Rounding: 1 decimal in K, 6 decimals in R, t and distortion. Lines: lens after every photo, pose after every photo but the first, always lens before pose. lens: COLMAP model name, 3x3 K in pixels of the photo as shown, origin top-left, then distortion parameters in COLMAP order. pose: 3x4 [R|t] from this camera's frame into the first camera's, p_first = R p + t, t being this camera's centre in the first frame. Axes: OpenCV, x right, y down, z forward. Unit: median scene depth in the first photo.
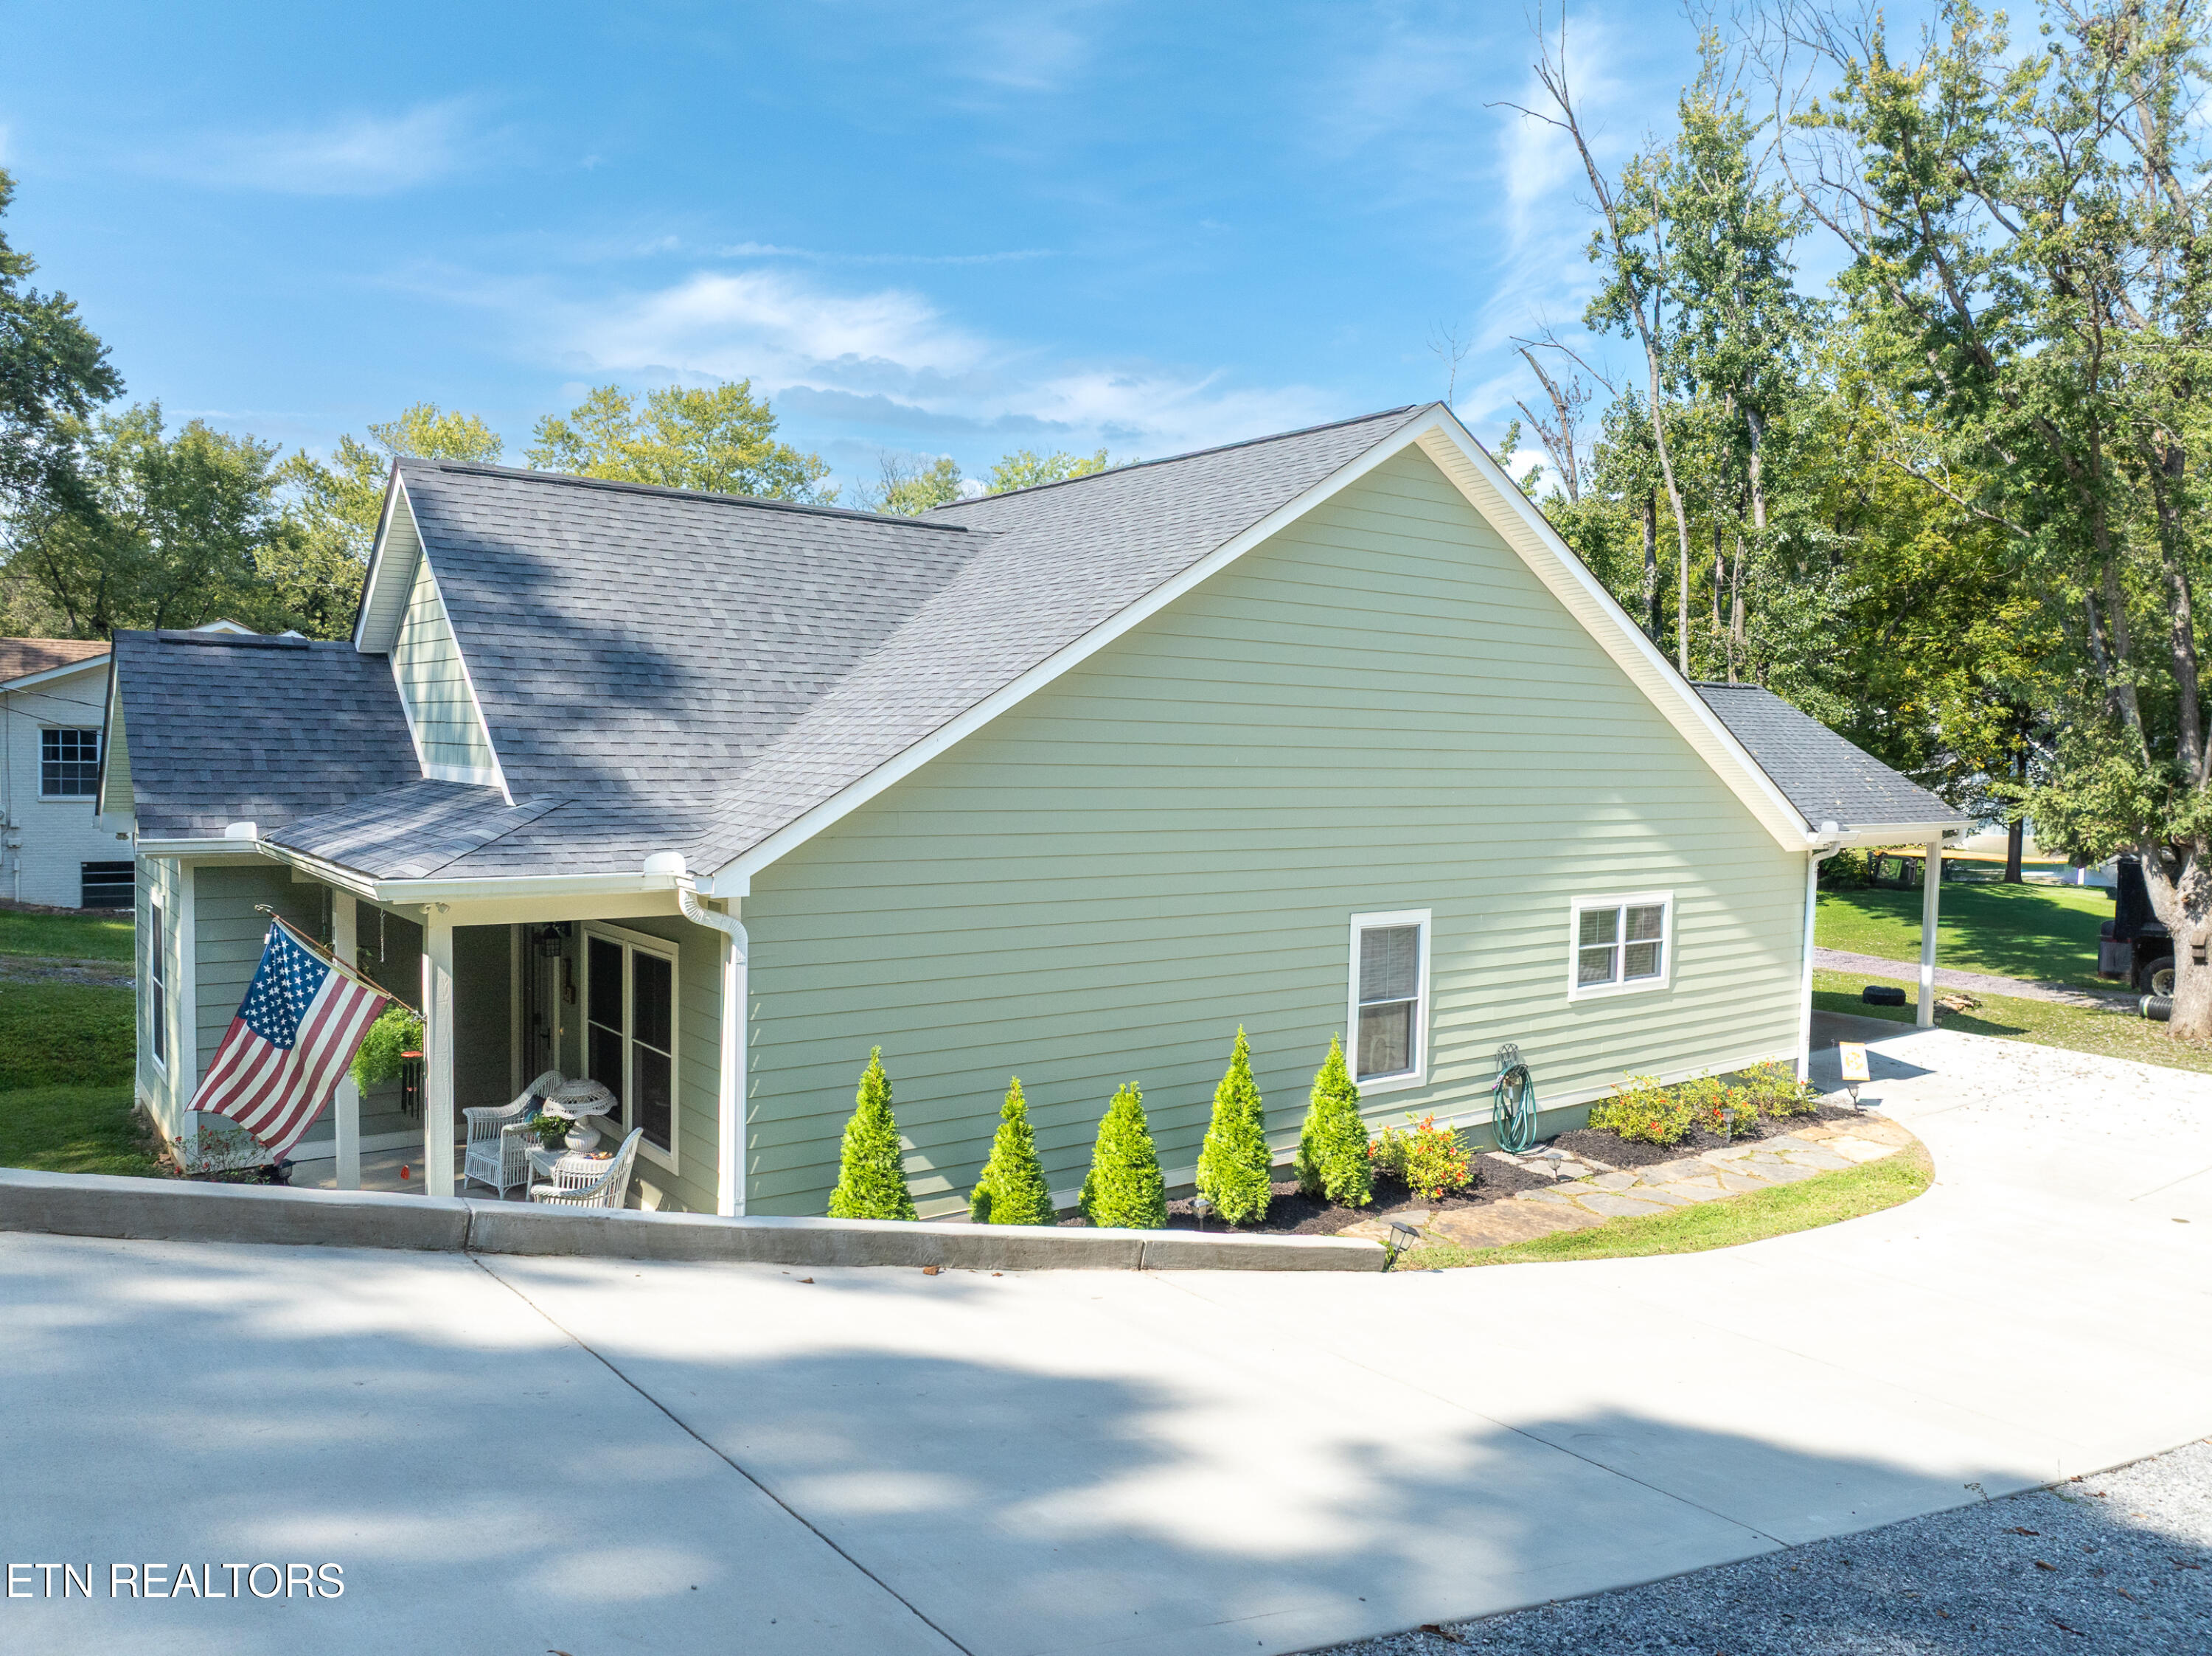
lens RADIAL K [[1613.1, 0, 1106.0], [0, 1613.1, 828.0], [0, 0, 1]] dist [-0.020848, -0.001584]
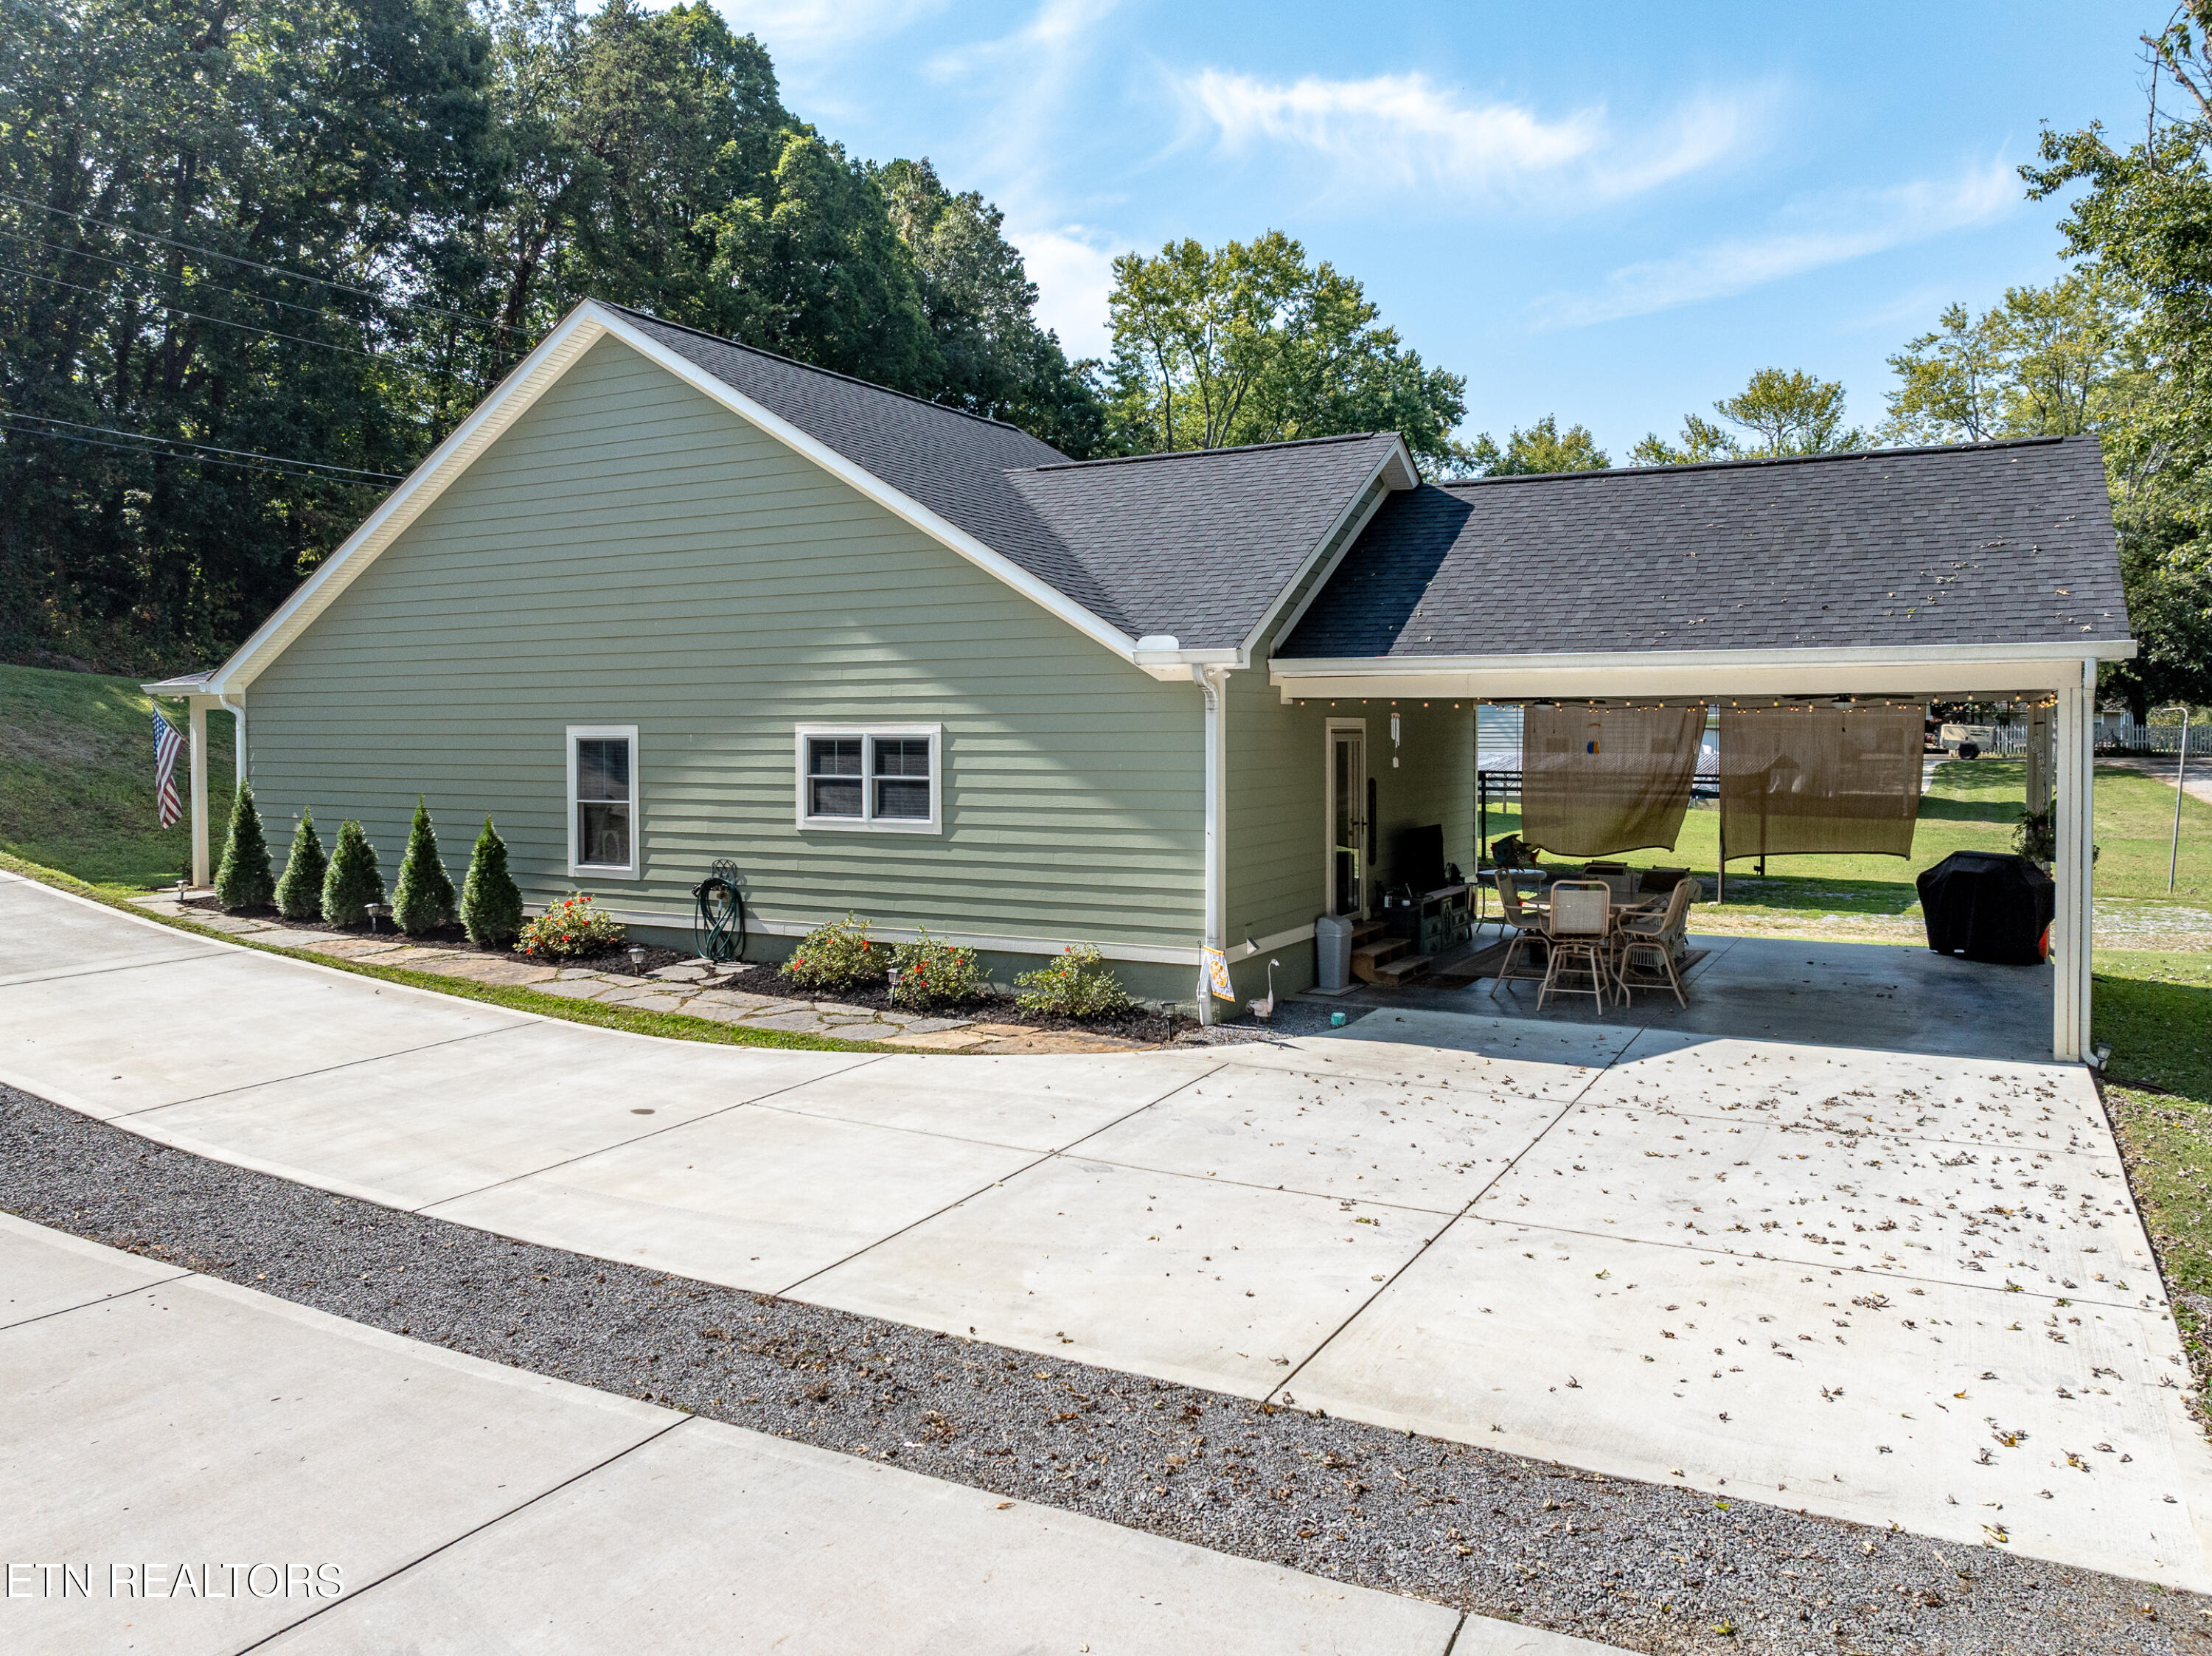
lens RADIAL K [[1558.3, 0, 1161.0], [0, 1558.3, 756.8], [0, 0, 1]] dist [-0.000114, -0.048617]
pose [[0.413390, -0.001893, -0.910552, 1.253347], [-0.033062, 0.999307, -0.017088, 0.072356], [0.909953, 0.037169, 0.413041, 0.807250]]
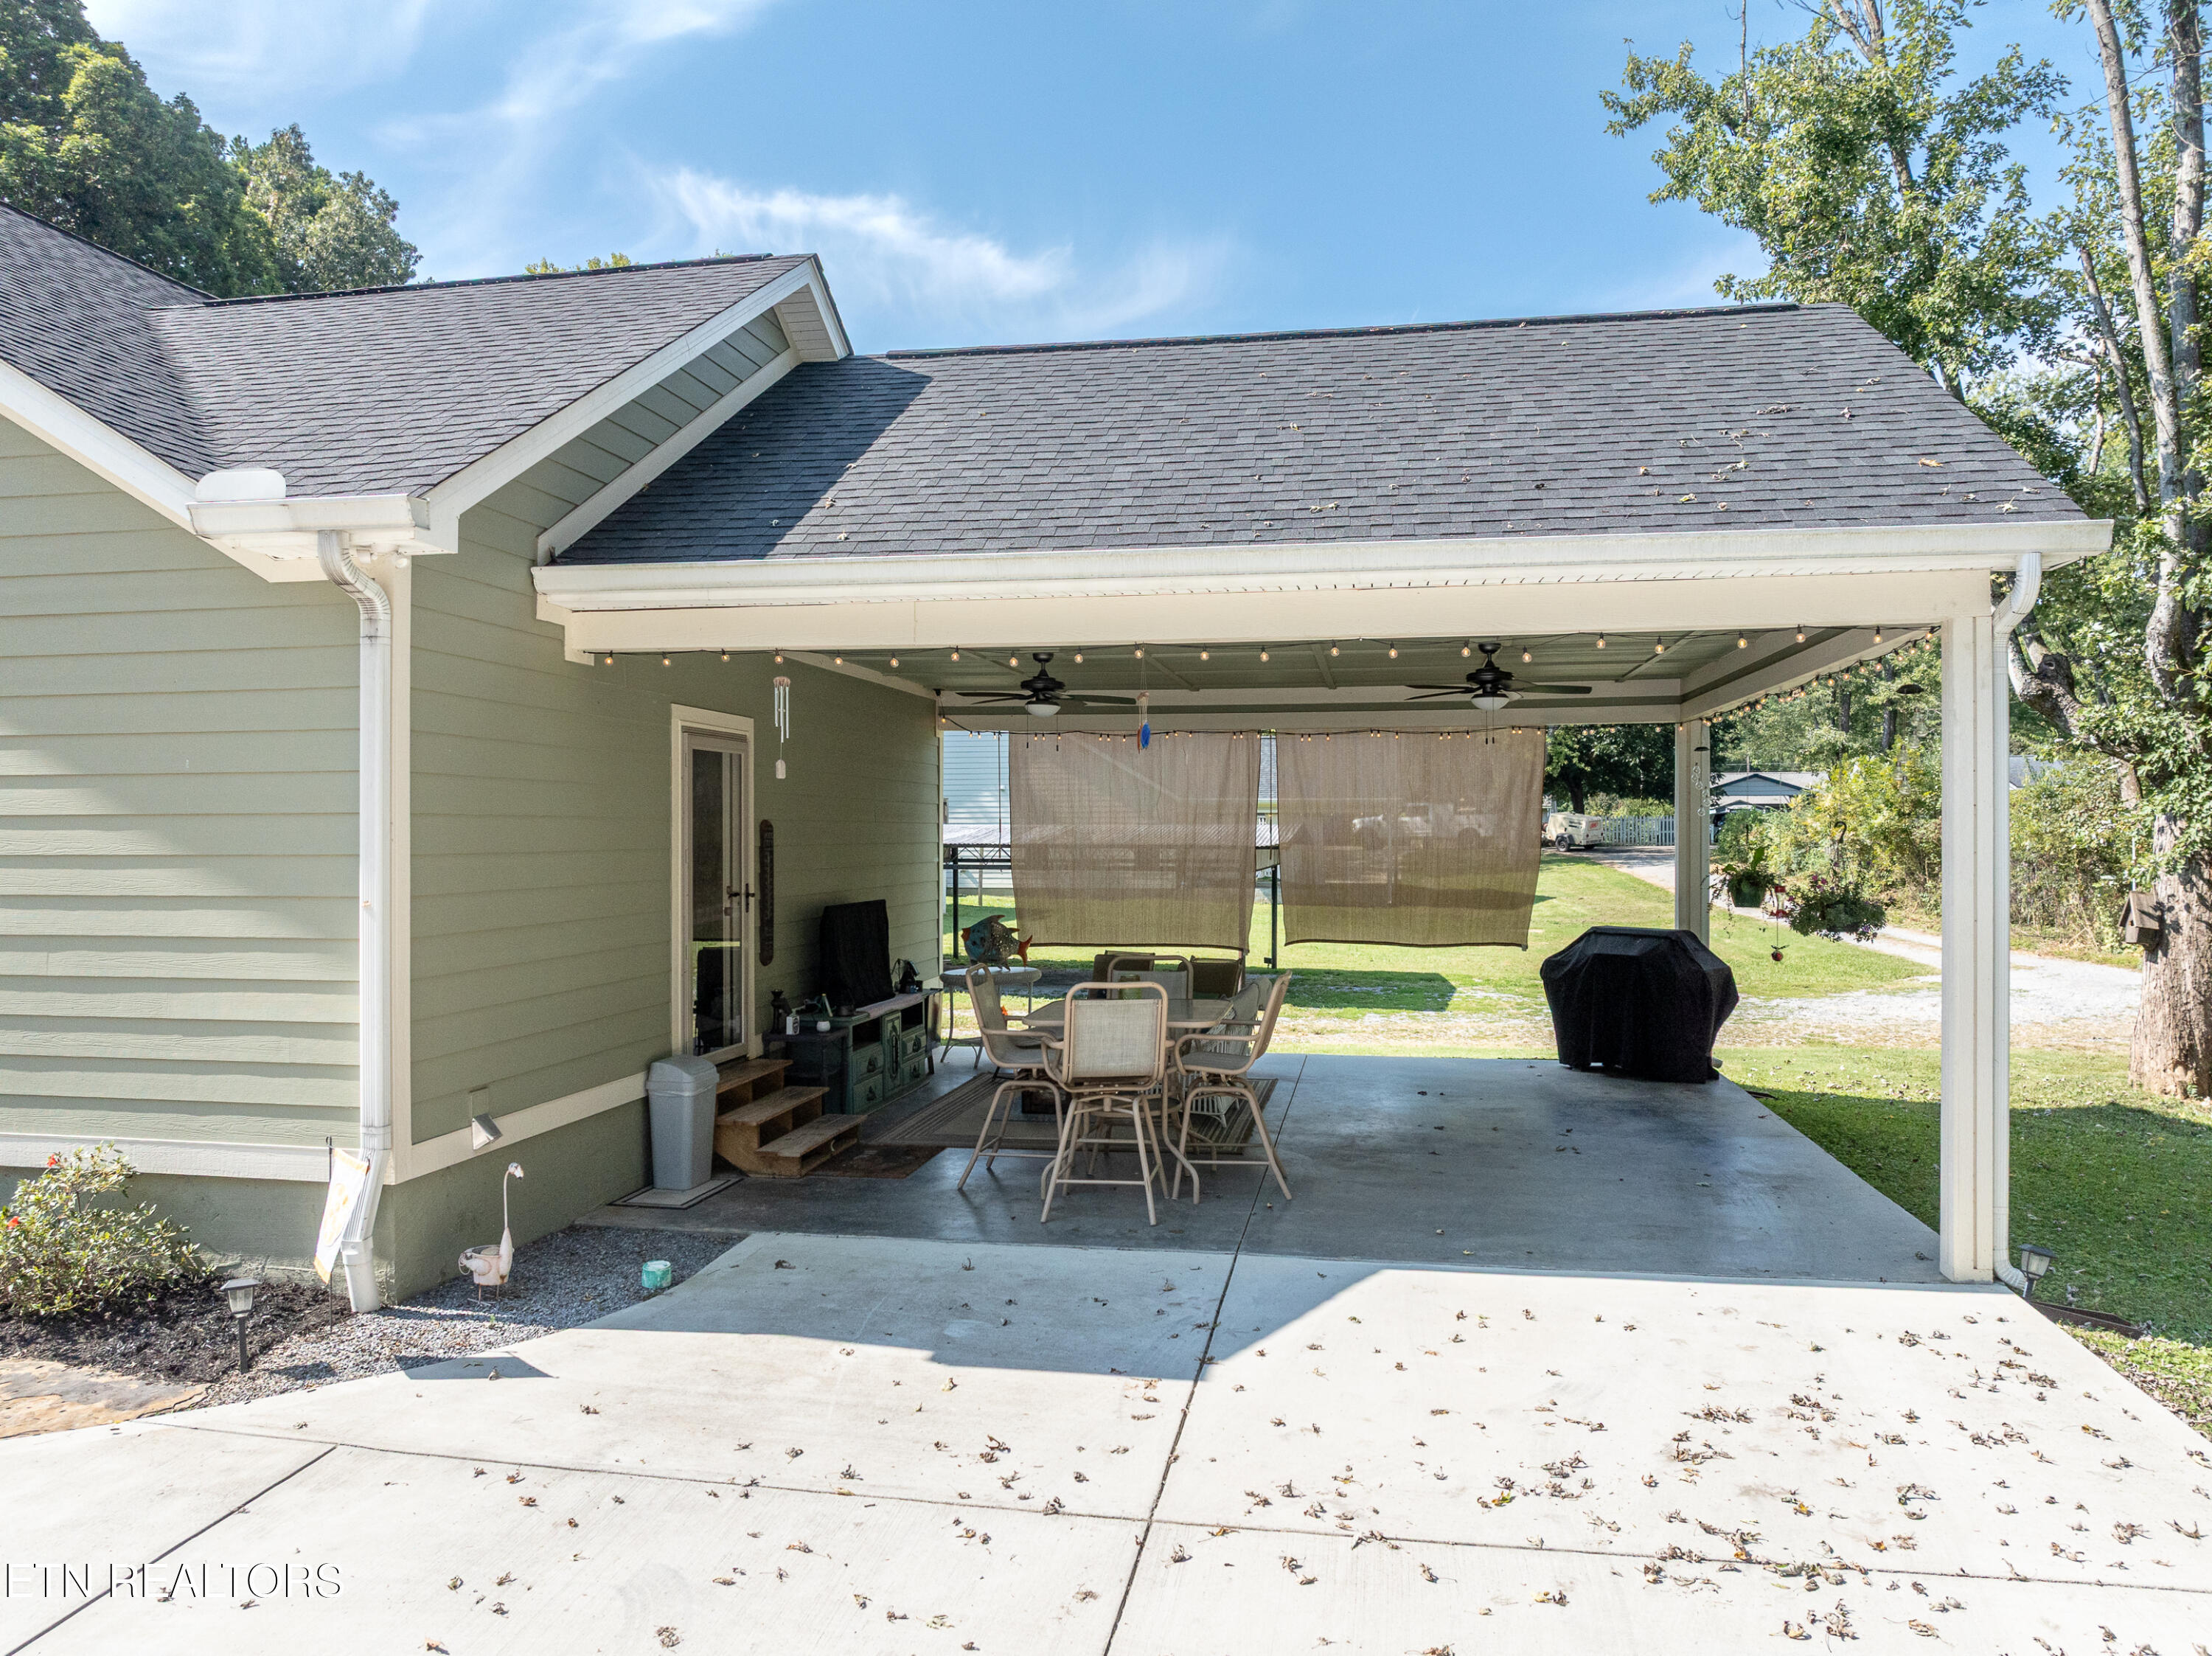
lens RADIAL K [[1543.2, 0, 1106.0], [0, 1543.2, 828.0], [0, 0, 1]] dist [-0.025774, 0.001409]
pose [[0.663942, -0.020079, -0.747514, 0.925822], [-0.022722, 0.998636, -0.047006, 0.092877], [0.747439, 0.048194, 0.662580, 1.051740]]
